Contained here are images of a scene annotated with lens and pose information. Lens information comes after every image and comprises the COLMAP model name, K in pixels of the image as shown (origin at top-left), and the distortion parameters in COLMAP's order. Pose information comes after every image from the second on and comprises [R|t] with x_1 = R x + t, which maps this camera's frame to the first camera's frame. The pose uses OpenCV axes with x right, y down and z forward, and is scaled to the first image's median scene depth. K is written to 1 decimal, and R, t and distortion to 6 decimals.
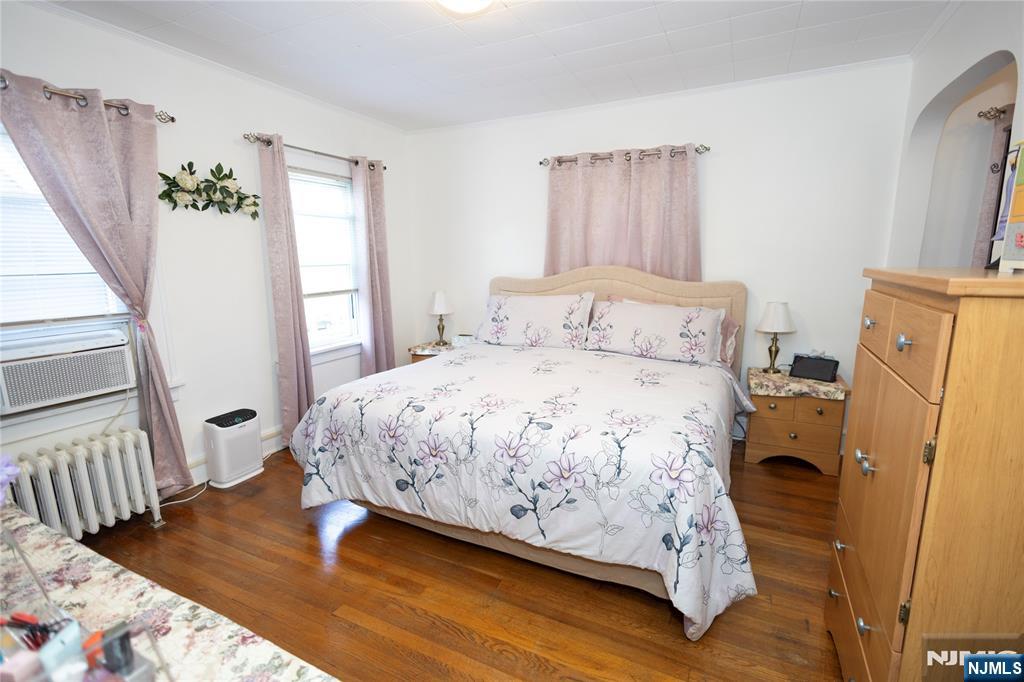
lens RADIAL K [[469.0, 0, 513.1], [0, 469.0, 339.6], [0, 0, 1]] dist [0.002632, 0.000553]
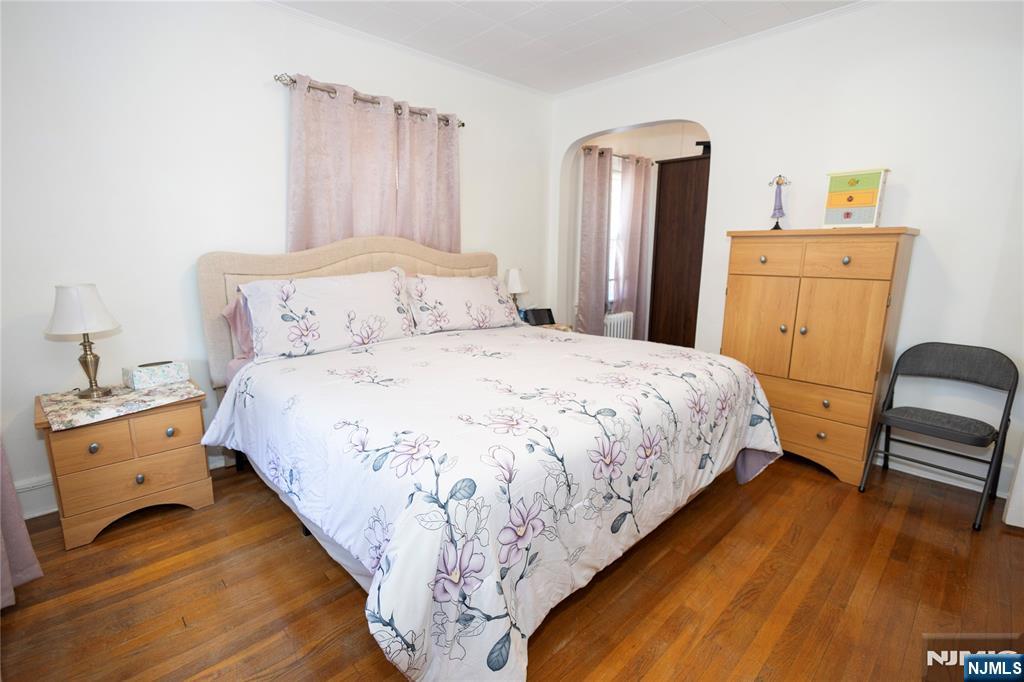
lens RADIAL K [[469.0, 0, 510.5], [0, 469.0, 343.7], [0, 0, 1]] dist [0.002632, 0.000553]
pose [[0.350558, -0.180923, 0.918899, -0.593321], [0.159409, 0.978373, 0.131818, -0.050284], [-0.922875, 0.100271, 0.371817, 0.566591]]
